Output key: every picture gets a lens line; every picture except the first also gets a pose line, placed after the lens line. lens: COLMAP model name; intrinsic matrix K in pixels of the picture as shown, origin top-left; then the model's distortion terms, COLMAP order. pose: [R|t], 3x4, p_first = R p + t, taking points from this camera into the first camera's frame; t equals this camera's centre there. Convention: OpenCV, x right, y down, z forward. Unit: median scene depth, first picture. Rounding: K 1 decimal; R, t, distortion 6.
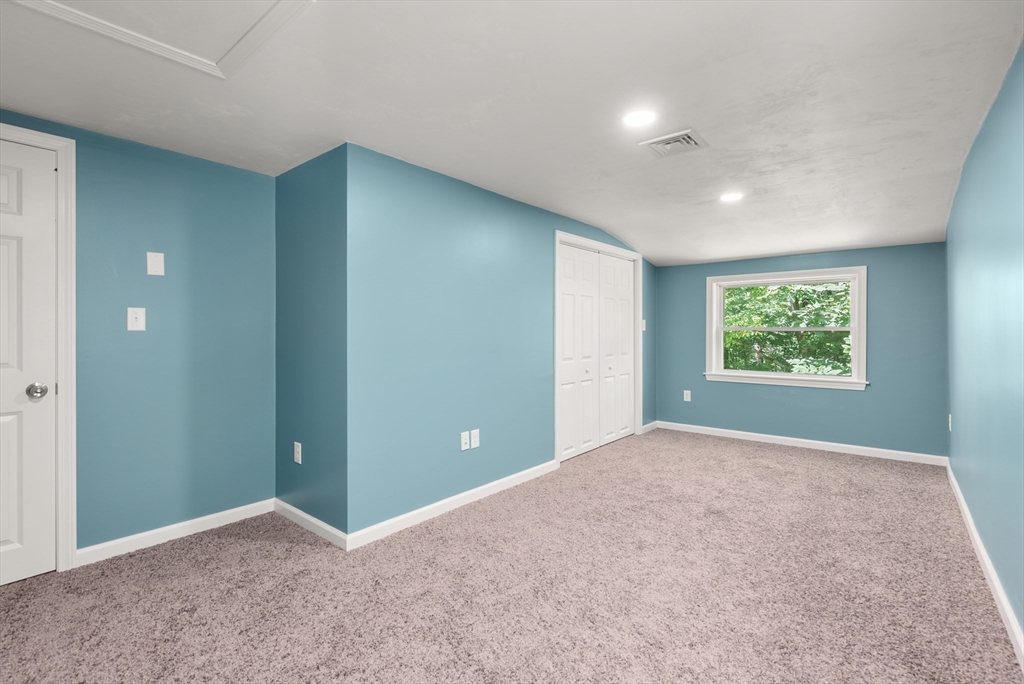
lens RADIAL K [[469.0, 0, 514.7], [0, 469.0, 332.6], [0, 0, 1]] dist [-0.006133, 0.001333]
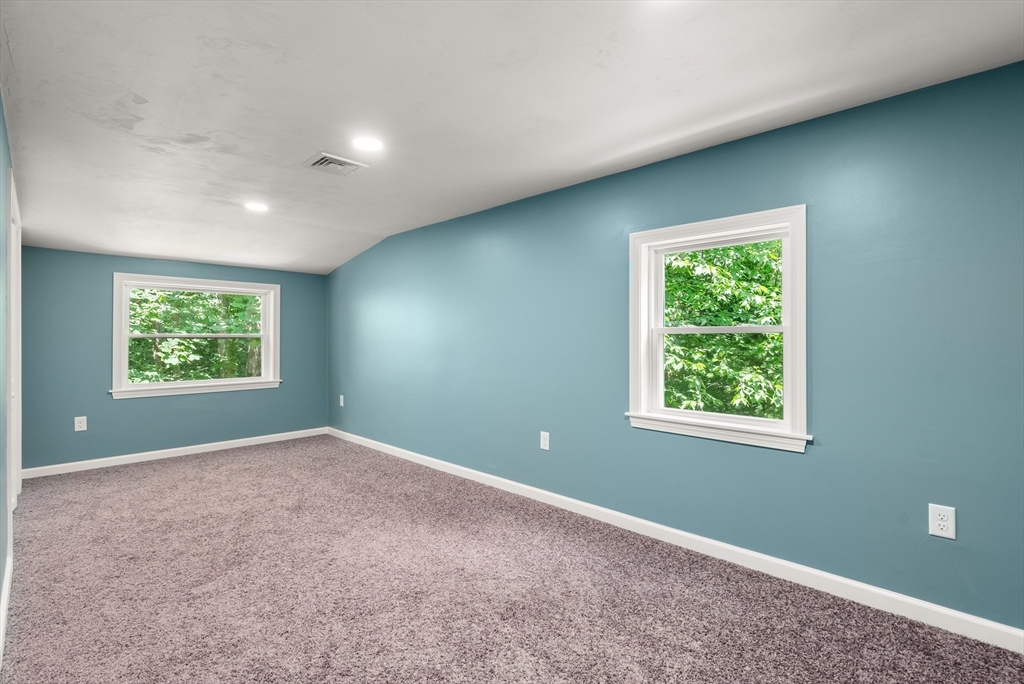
lens RADIAL K [[469.0, 0, 512.1], [0, 469.0, 339.3], [0, 0, 1]] dist [-0.006133, 0.001333]
pose [[0.080792, -0.002890, 0.996727, -0.498695], [0.005030, 0.999984, 0.002491, -0.000880], [-0.996718, 0.004813, 0.080805, 0.357024]]
